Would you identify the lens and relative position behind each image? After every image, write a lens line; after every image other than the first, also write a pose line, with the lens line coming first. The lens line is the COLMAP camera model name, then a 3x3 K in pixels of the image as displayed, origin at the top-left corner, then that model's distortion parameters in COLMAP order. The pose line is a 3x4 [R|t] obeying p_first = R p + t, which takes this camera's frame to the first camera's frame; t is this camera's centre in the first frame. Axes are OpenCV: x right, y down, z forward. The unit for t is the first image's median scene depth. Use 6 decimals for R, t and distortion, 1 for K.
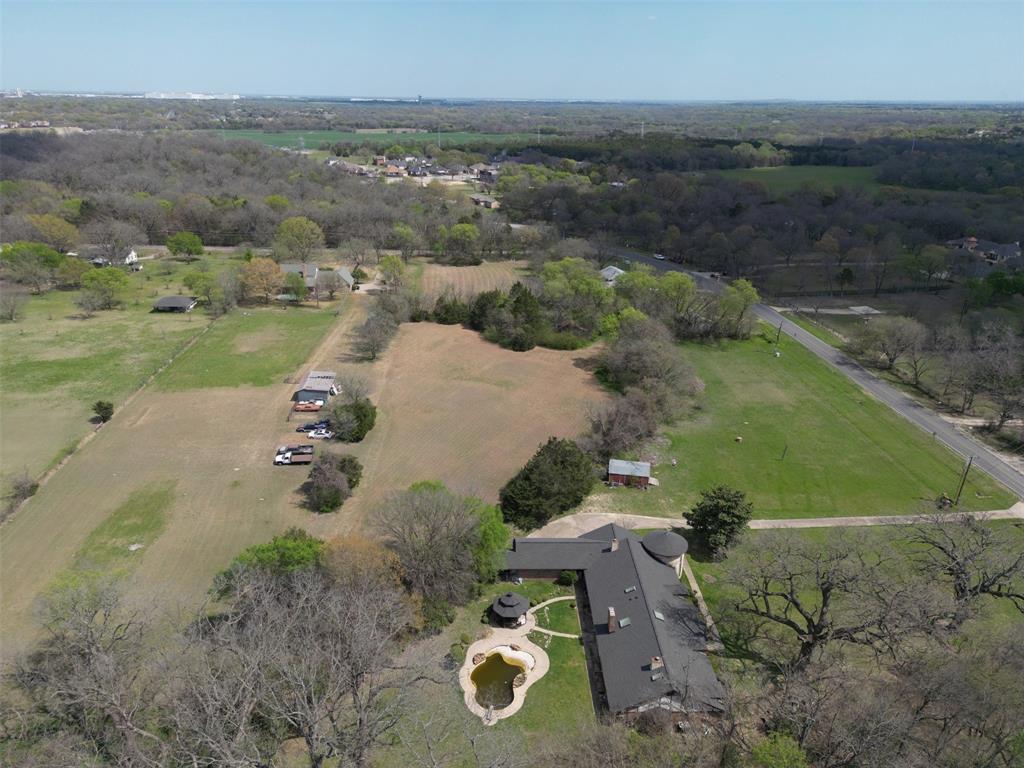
lens RADIAL K [[712.5, 0, 512.0], [0, 712.5, 384.0], [0, 0, 1]] dist [0.074073, -0.067324]
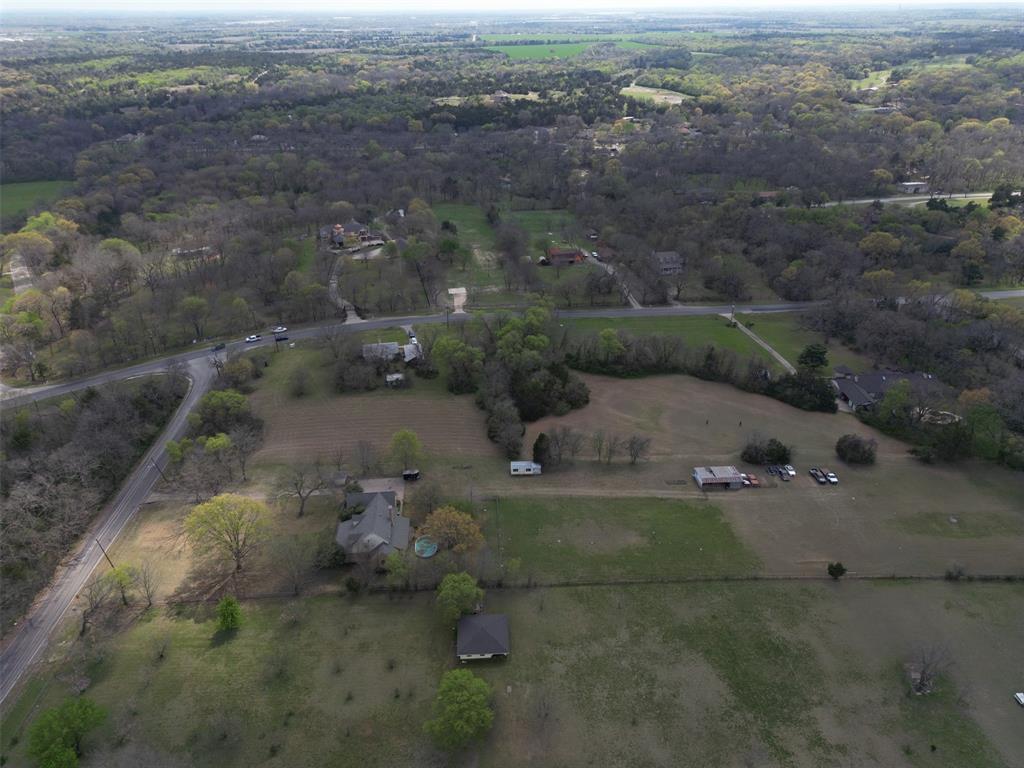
lens RADIAL K [[712.5, 0, 512.0], [0, 712.5, 384.0], [0, 0, 1]] dist [0.074073, -0.067324]
pose [[0.014768, -0.472273, 0.881329, -1.245669], [0.401004, 0.810233, 0.427455, -0.766508], [-0.915957, 0.347104, 0.201349, 0.994214]]
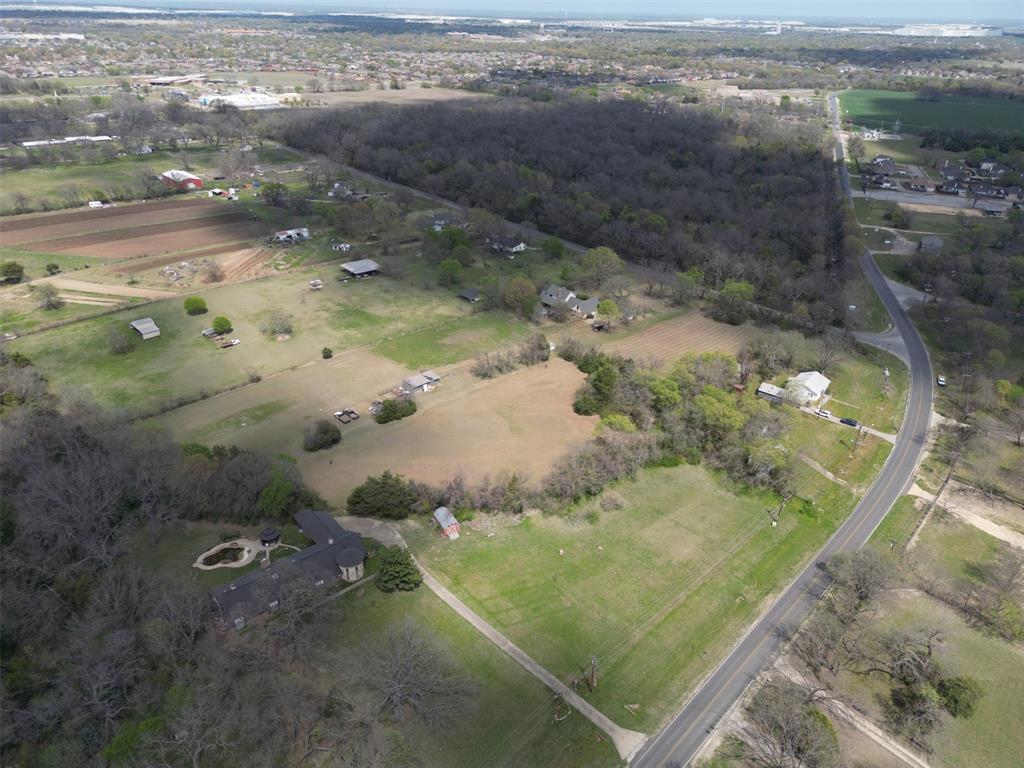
lens RADIAL K [[712.5, 0, 512.0], [0, 712.5, 384.0], [0, 0, 1]] dist [0.074073, -0.067324]
pose [[0.612988, 0.361931, -0.702318, 0.918292], [-0.301232, 0.928825, 0.215741, -0.378667], [0.730414, 0.079314, 0.678384, 0.104284]]
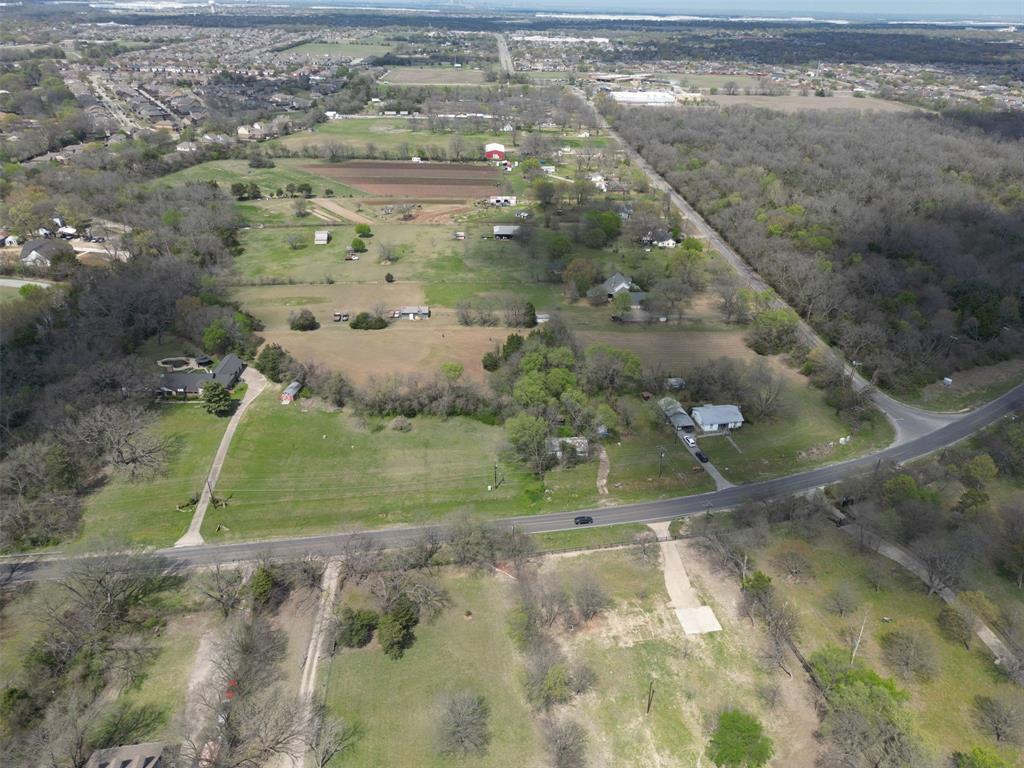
lens RADIAL K [[712.5, 0, 512.0], [0, 712.5, 384.0], [0, 0, 1]] dist [0.074073, -0.067324]
pose [[-0.016265, 0.452812, -0.891458, 1.439326], [-0.390507, 0.817888, 0.422567, -0.715427], [0.920456, 0.354993, 0.163523, 0.986596]]
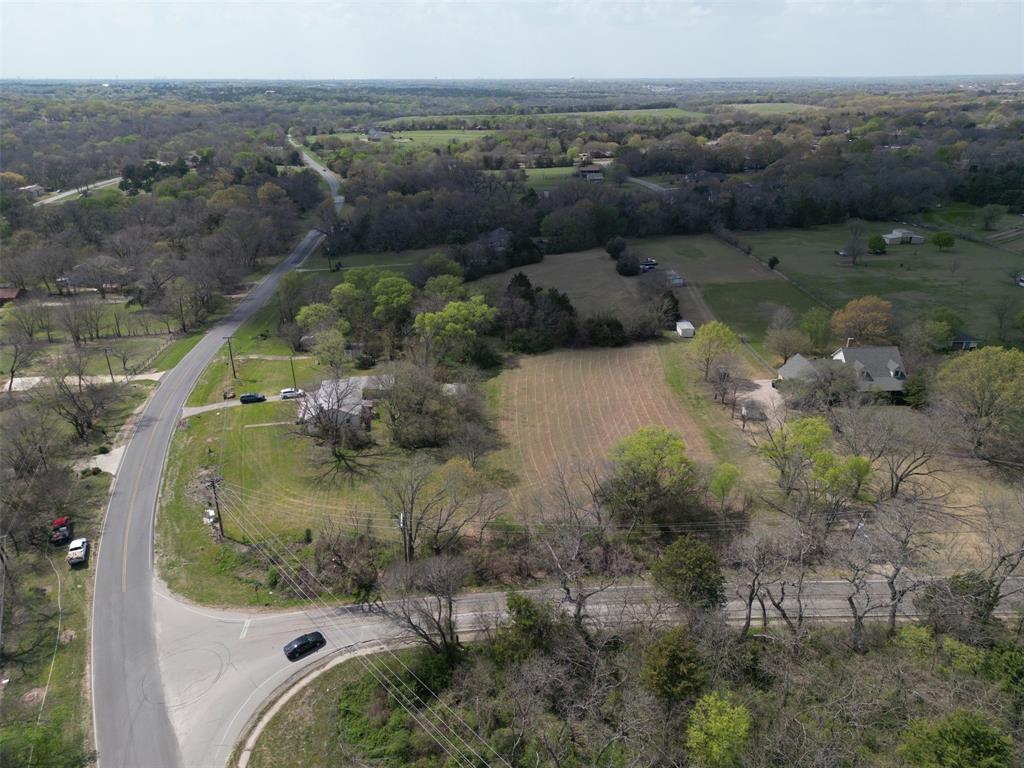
lens RADIAL K [[712.5, 0, 512.0], [0, 712.5, 384.0], [0, 0, 1]] dist [0.074073, -0.067324]
pose [[-0.999011, -0.012694, 0.042604, -0.013275], [0.020814, 0.713273, 0.700577, -0.853816], [-0.039281, 0.700771, -0.712304, 2.181259]]
